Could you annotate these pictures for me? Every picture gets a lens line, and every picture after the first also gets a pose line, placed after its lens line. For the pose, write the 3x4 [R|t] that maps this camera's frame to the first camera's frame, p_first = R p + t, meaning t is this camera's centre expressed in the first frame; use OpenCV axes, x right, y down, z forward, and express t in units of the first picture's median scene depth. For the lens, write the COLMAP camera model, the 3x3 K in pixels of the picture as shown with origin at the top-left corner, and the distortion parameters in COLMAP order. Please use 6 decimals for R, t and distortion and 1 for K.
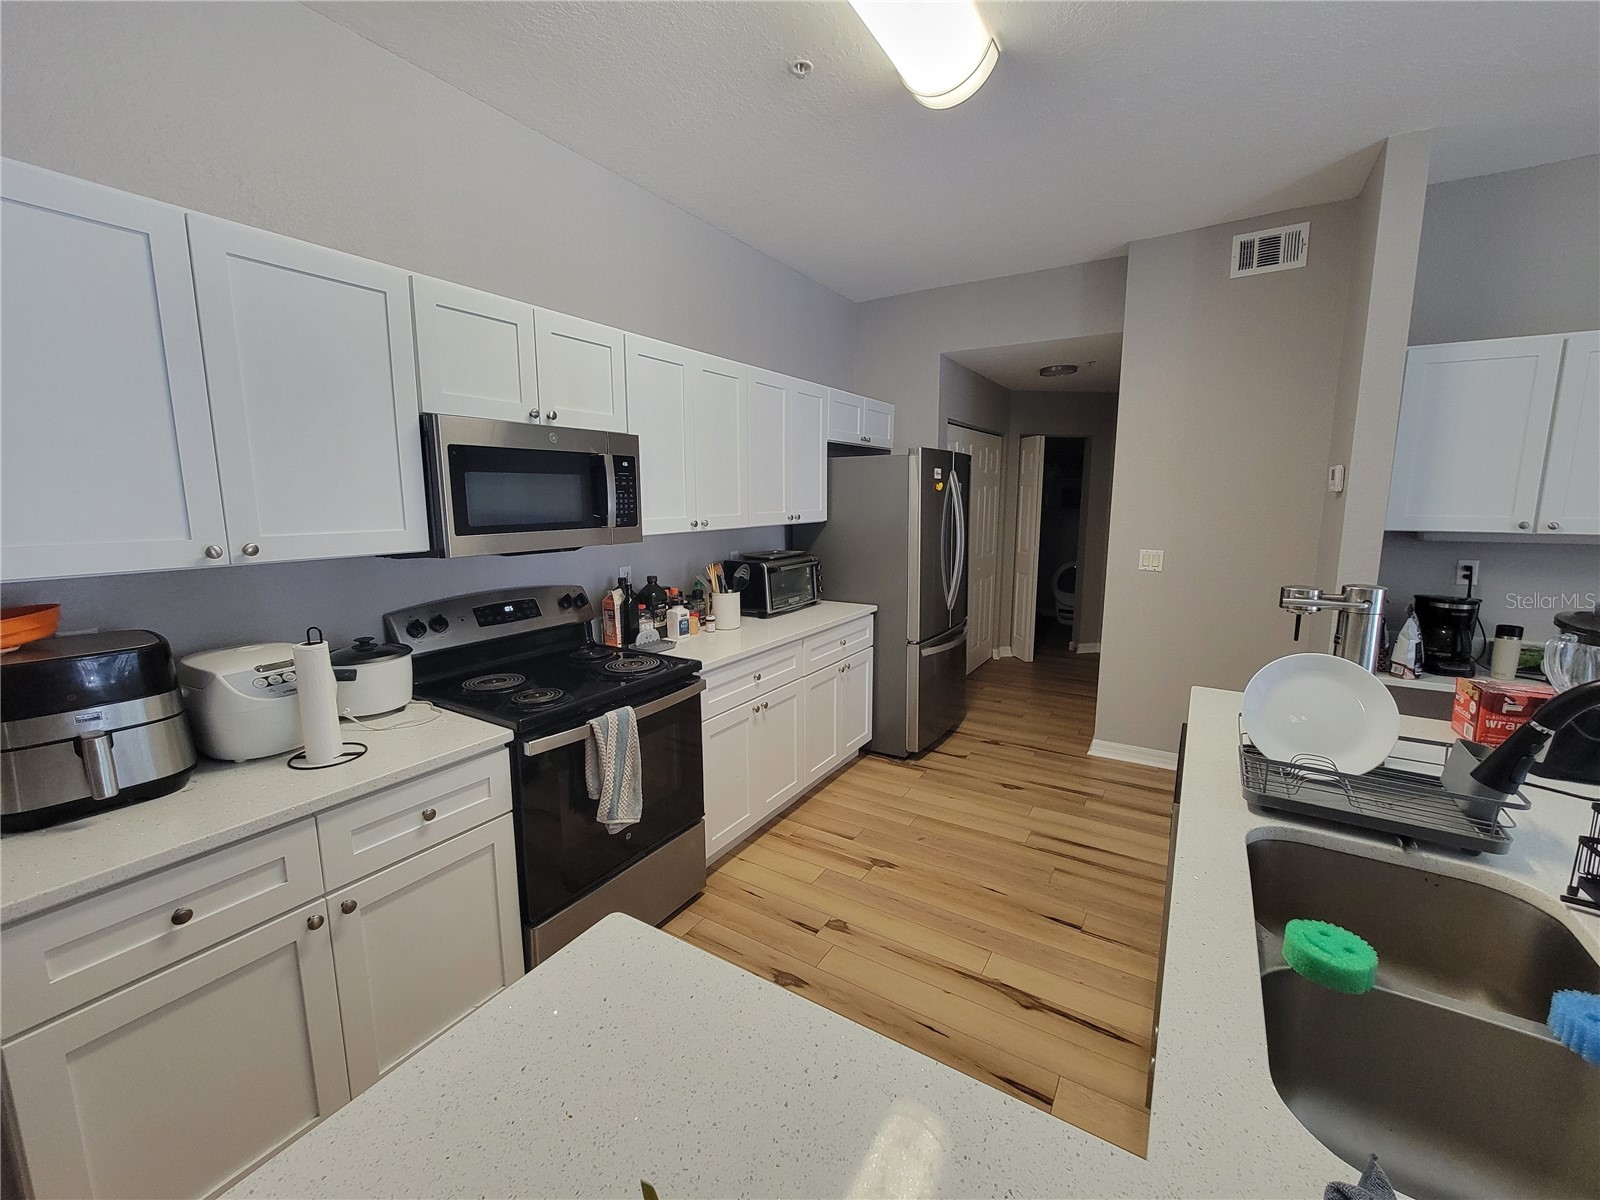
lens RADIAL K [[648.9, 0, 802.0], [0, 648.9, 595.3], [0, 0, 1]] dist [-0.002781, 0.000143]
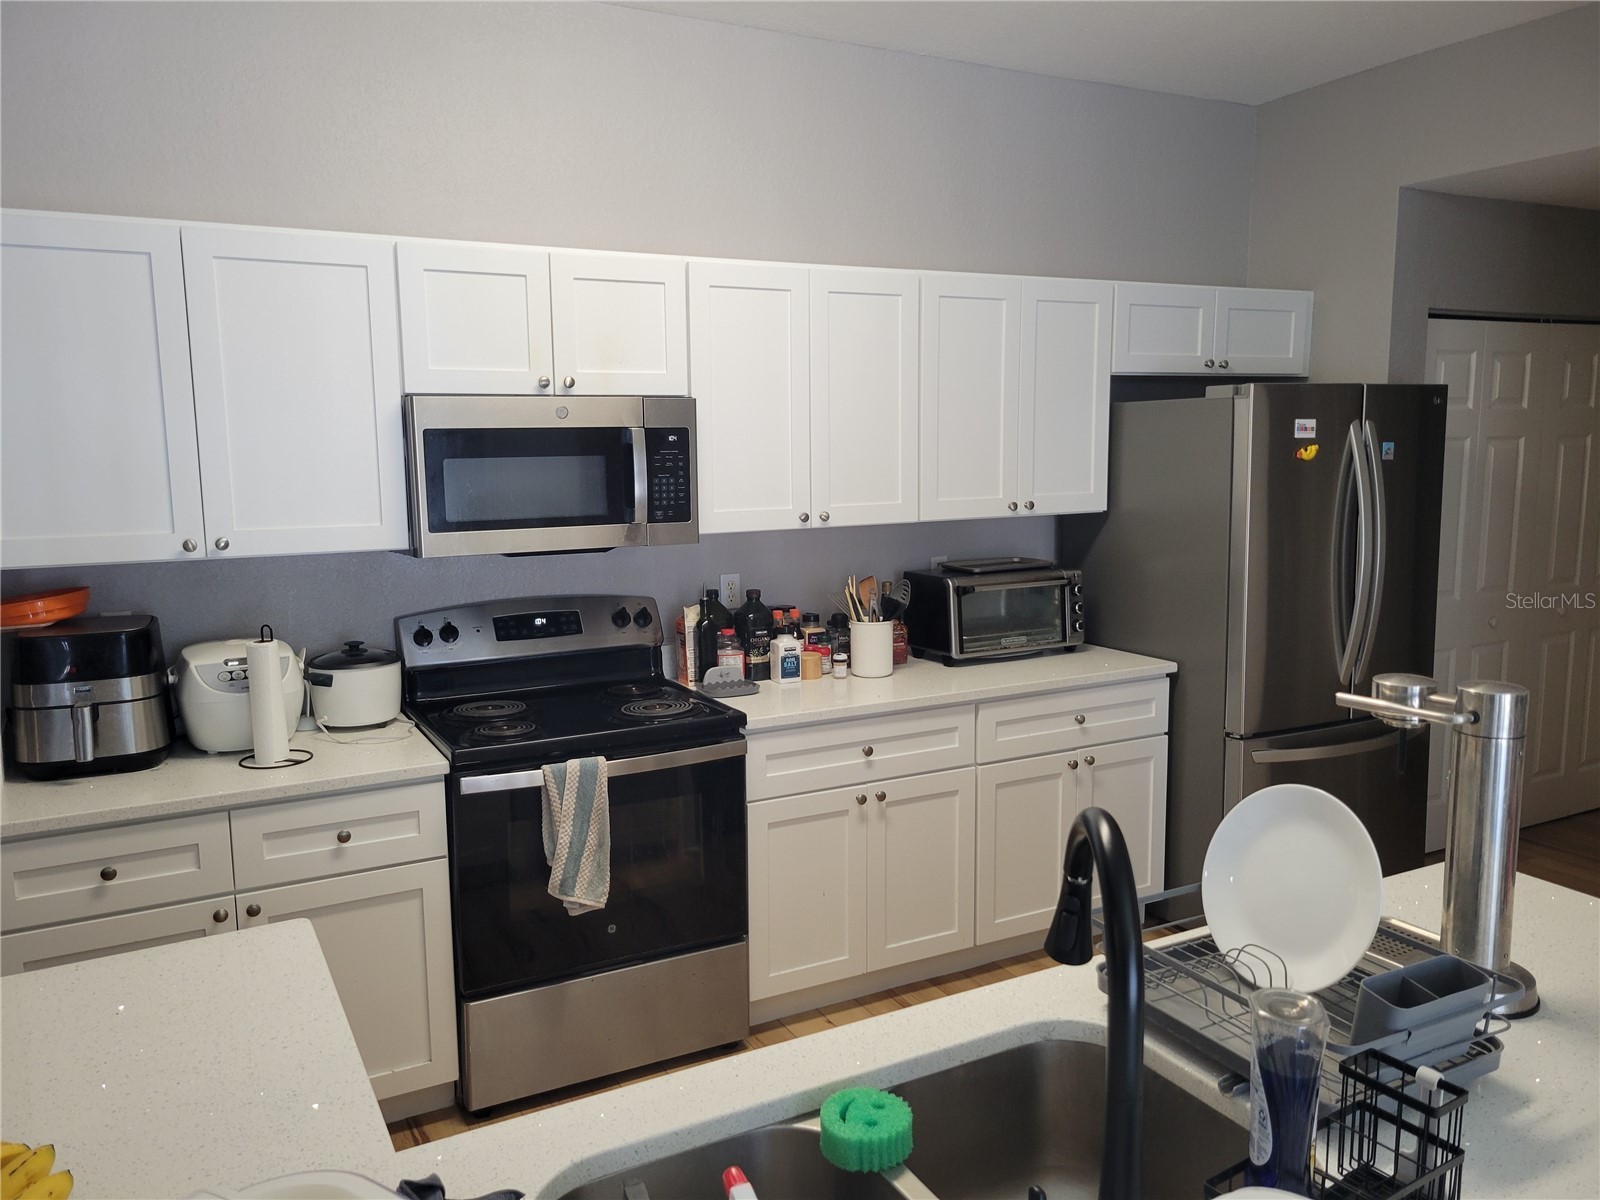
lens RADIAL K [[1200.5, 0, 800.1], [0, 1200.5, 606.6], [0, 0, 1]] dist [0.025866, 0.003586]
pose [[0.861453, 0.063956, -0.503794, 0.626459], [-0.067972, 0.997633, 0.010420, -0.037972], [0.503268, 0.025268, 0.863761, -0.124456]]
